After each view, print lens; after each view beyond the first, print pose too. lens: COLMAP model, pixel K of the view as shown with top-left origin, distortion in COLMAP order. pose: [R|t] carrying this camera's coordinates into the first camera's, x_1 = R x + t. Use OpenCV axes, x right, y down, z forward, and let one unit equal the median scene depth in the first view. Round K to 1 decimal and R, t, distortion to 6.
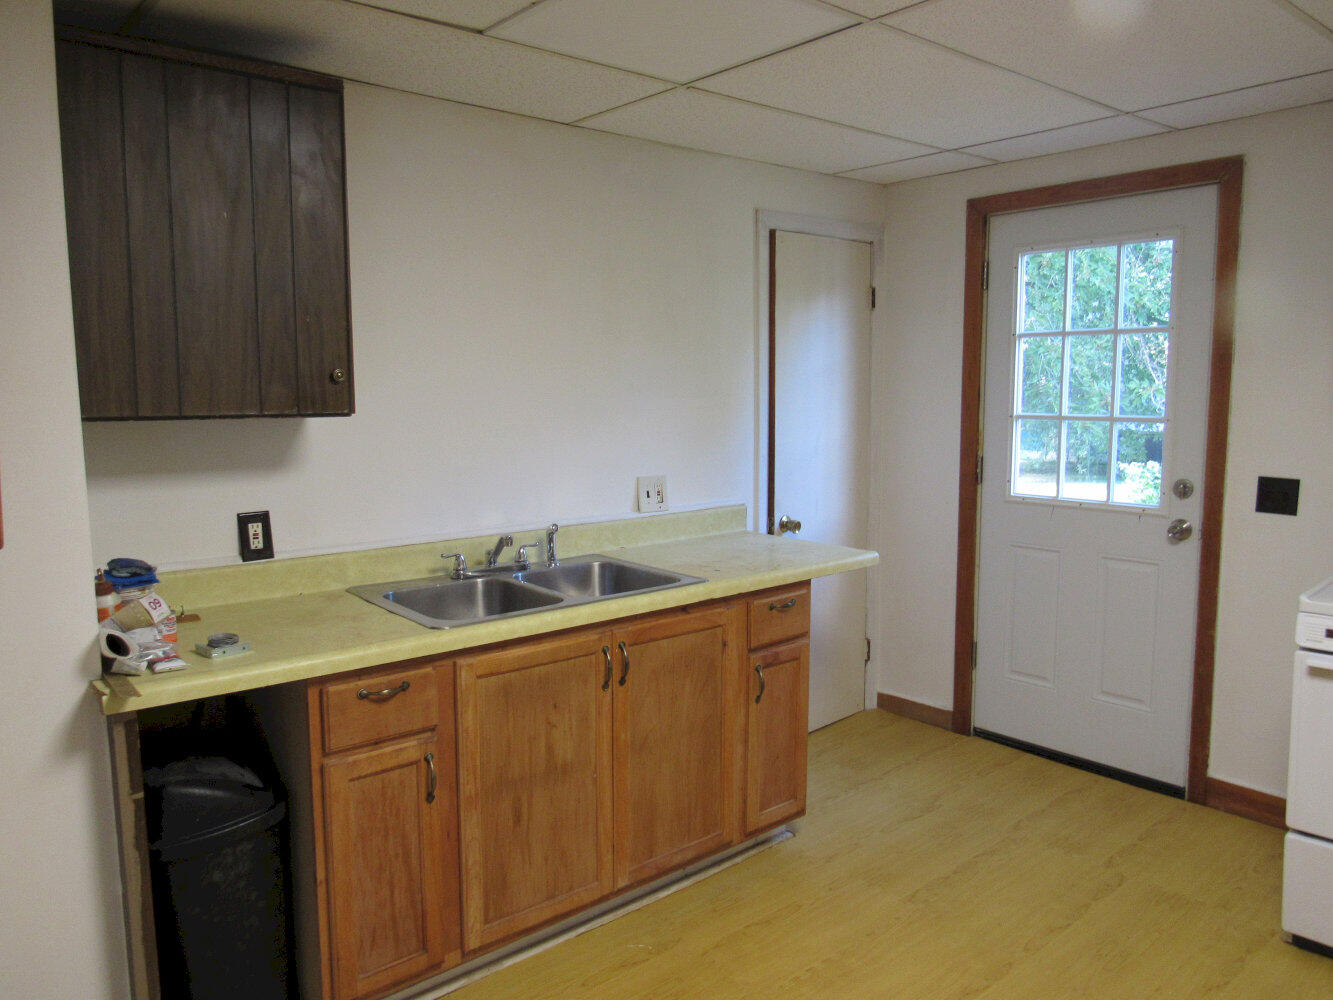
lens RADIAL K [[956.6, 0, 664.6], [0, 956.6, 498.3], [0, 0, 1]] dist [-0.021427, 0.003390]
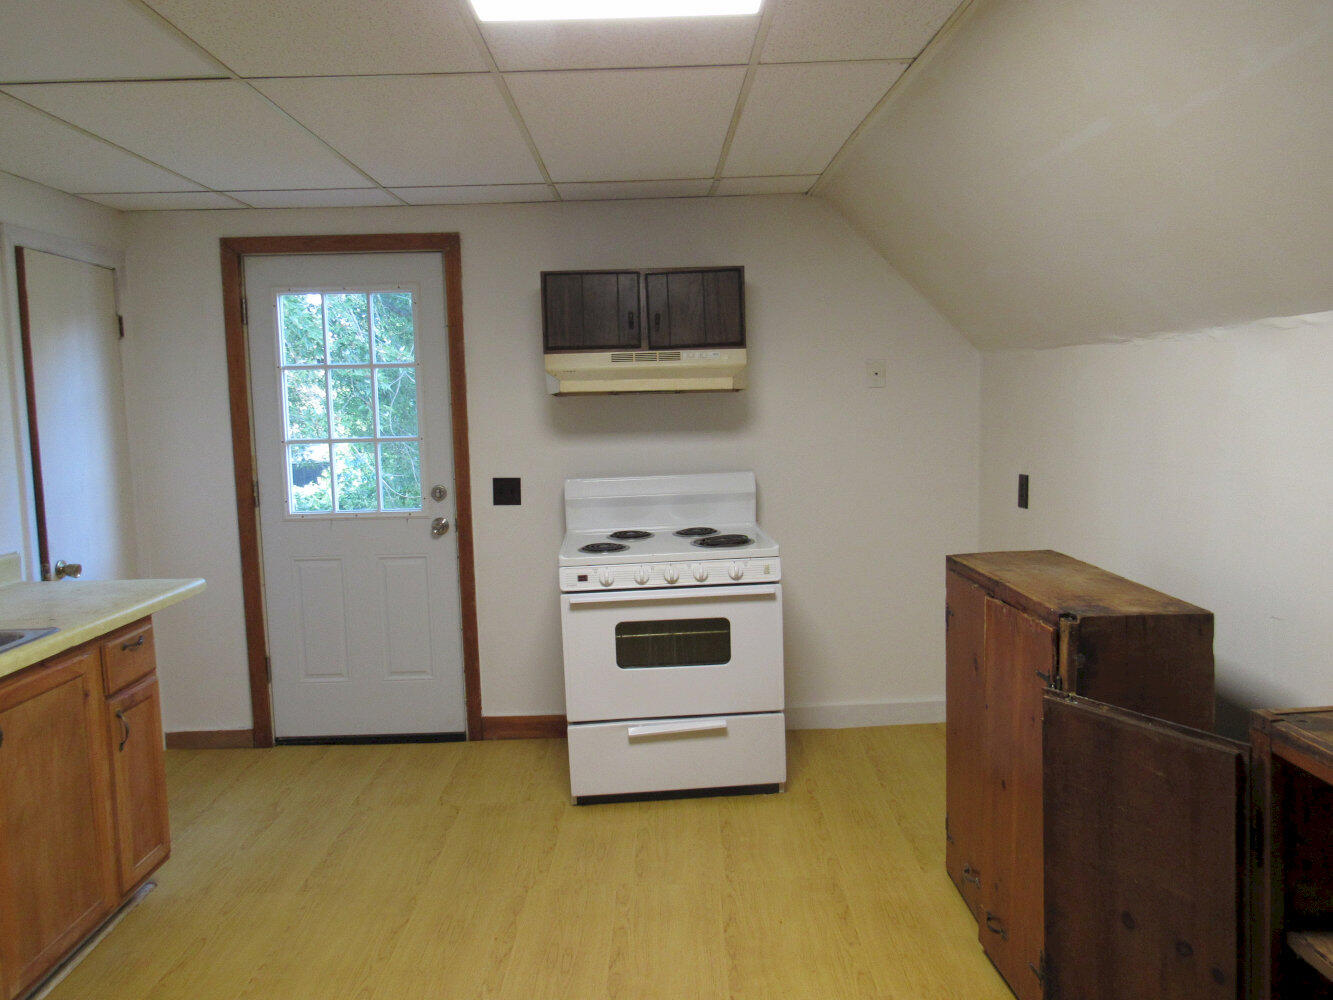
lens RADIAL K [[956.6, 0, 664.6], [0, 956.6, 498.3], [0, 0, 1]] dist [-0.021427, 0.003390]
pose [[0.630999, -0.082069, 0.771430, -0.234907], [0.109793, 0.993827, 0.015922, 0.009411], [-0.767975, 0.074651, 0.636114, -0.021663]]
